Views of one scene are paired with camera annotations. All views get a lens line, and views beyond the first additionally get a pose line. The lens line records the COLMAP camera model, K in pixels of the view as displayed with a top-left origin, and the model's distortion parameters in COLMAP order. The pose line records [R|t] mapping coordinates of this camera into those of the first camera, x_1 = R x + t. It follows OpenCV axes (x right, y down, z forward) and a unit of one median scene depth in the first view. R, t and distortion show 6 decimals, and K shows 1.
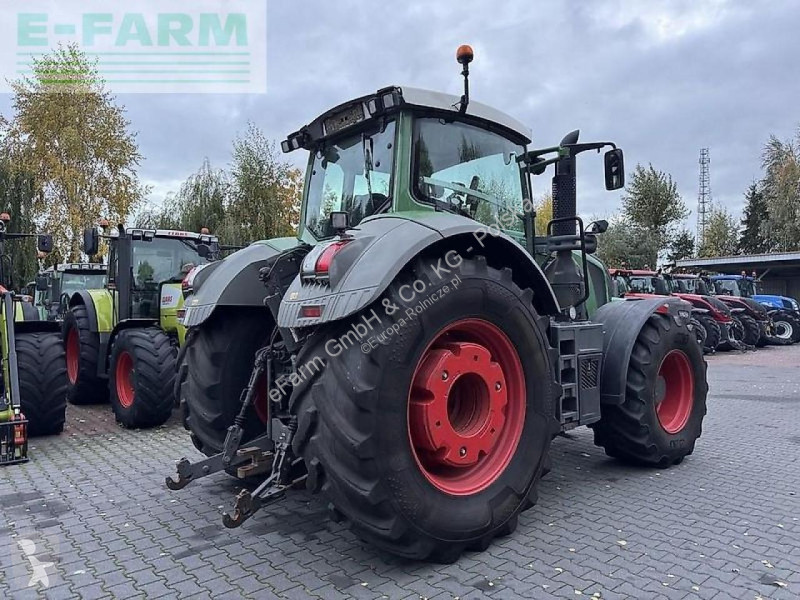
lens RADIAL K [[563.7, 0, 401.7], [0, 563.7, 301.8], [0, 0, 1]] dist [0.057267, -0.075280]
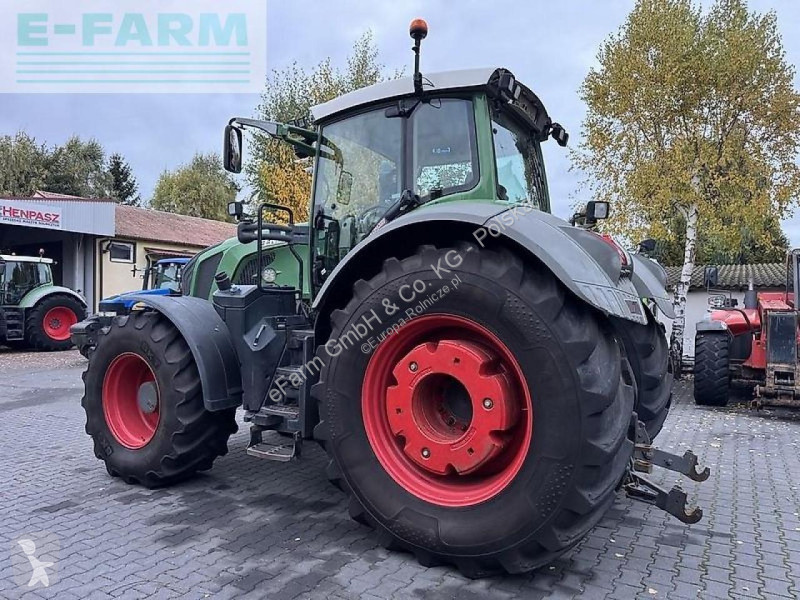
lens RADIAL K [[564.7, 0, 400.0], [0, 564.7, 300.0], [0, 0, 1]] dist [0.034933, -0.042095]
pose [[-0.318582, 0.023487, 0.947604, -0.966491], [-0.015072, 0.999441, -0.029839, 0.038673], [-0.947776, -0.023788, -0.318050, 1.537514]]
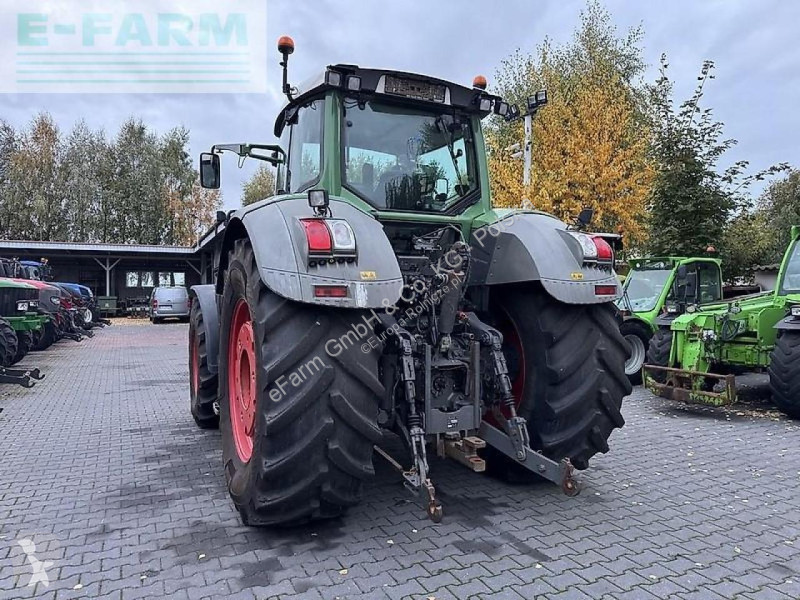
lens RADIAL K [[562.1, 0, 396.2], [0, 562.1, 299.5], [0, 0, 1]] dist [0.069684, -0.092961]
pose [[0.263213, 0.001197, 0.964737, -1.056218], [-0.016033, 0.999867, 0.003134, 0.029702], [-0.964605, -0.016292, 0.263197, 0.793781]]
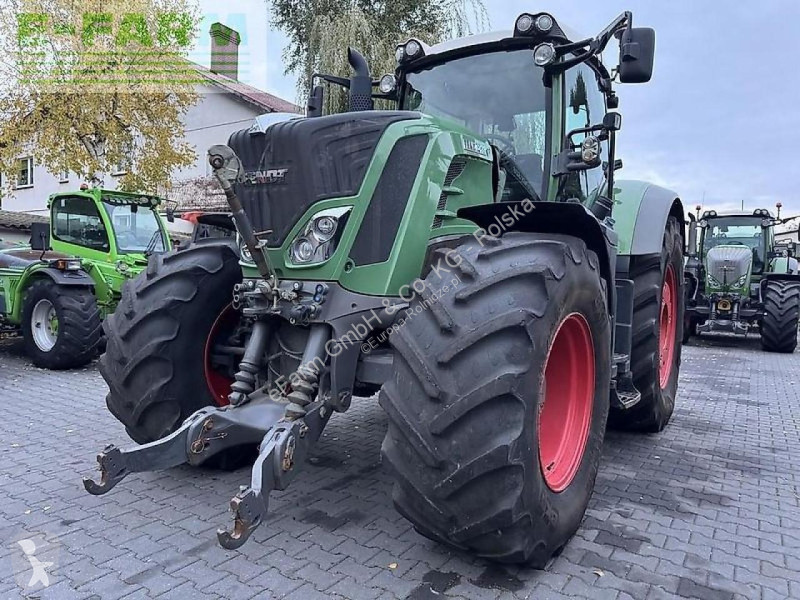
lens RADIAL K [[563.7, 0, 401.7], [0, 563.7, 301.8], [0, 0, 1]] dist [0.057267, -0.075280]
pose [[-0.956321, -0.012560, -0.292048, 0.557549], [-0.020908, 0.999457, 0.025481, 0.092205], [0.291570, 0.030474, -0.956064, 2.178326]]
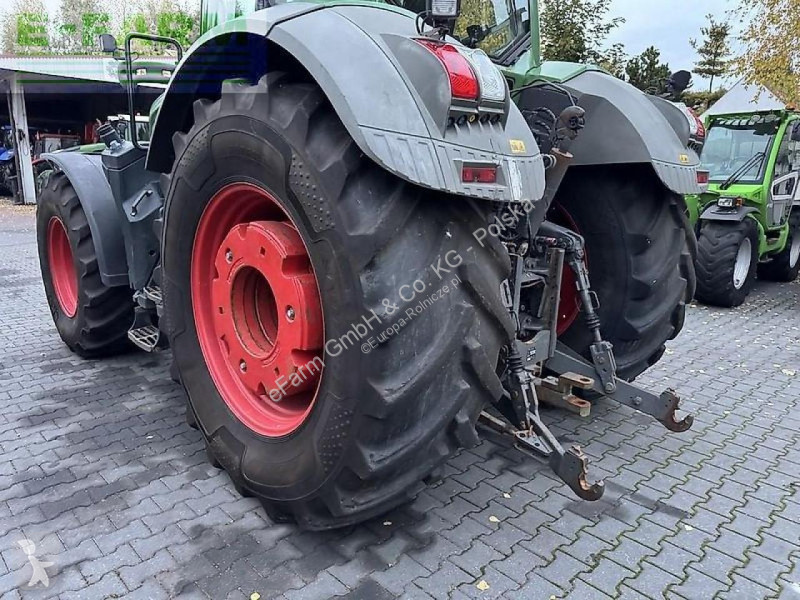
lens RADIAL K [[562.7, 0, 399.7], [0, 562.7, 305.5], [0, 0, 1]] dist [0.055785, -0.068180]
pose [[-0.064041, -0.218117, 0.973819, -0.828255], [-0.040929, 0.975575, 0.215818, 0.025401], [-0.997108, -0.026036, -0.071404, 1.140993]]
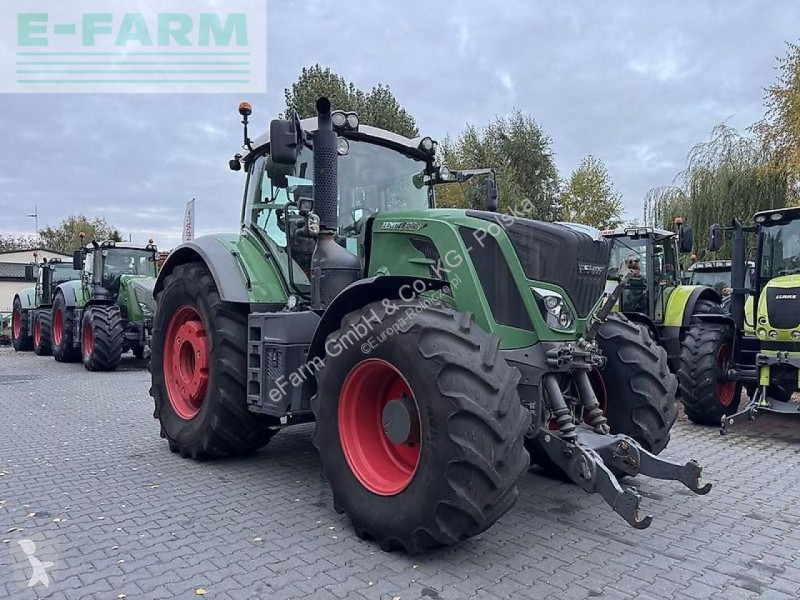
lens RADIAL K [[561.7, 0, 400.4], [0, 561.7, 298.1], [0, 0, 1]] dist [0.075967, -0.107642]
pose [[0.029961, -0.015746, -0.999427, 1.362841], [0.007747, 0.999850, -0.015520, 0.032058], [0.999521, -0.007278, 0.030079, 1.244318]]
